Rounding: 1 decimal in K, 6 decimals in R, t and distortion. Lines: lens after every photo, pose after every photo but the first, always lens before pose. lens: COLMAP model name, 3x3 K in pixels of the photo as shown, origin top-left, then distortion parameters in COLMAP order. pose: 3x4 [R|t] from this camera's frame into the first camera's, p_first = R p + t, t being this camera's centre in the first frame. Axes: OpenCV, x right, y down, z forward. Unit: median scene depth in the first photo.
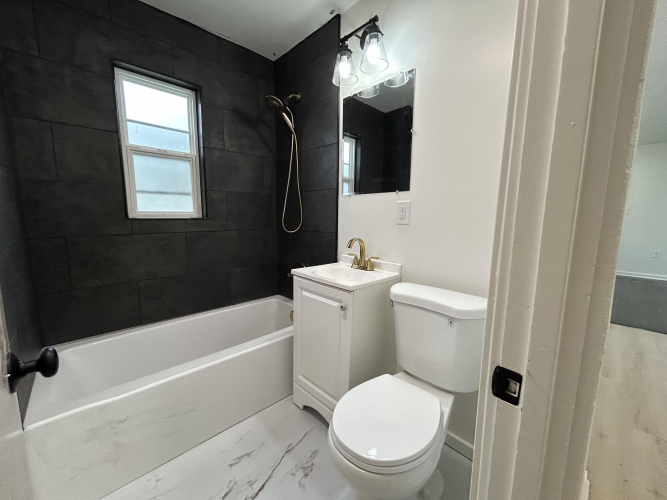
lens RADIAL K [[267.3, 0, 333.1], [0, 267.3, 250.5], [0, 0, 1]] dist [0.000247, 0.000137]
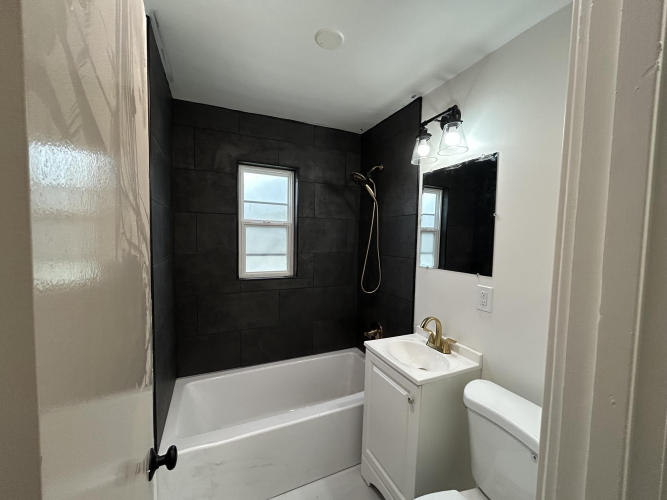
lens RADIAL K [[267.3, 0, 333.9], [0, 267.3, 250.8], [0, 0, 1]] dist [0.000247, 0.000137]
pose [[0.945969, 0.027418, -0.323097, 0.056348], [-0.053552, 0.995946, -0.072274, -0.190118], [0.319806, 0.085671, 0.943602, -0.049061]]
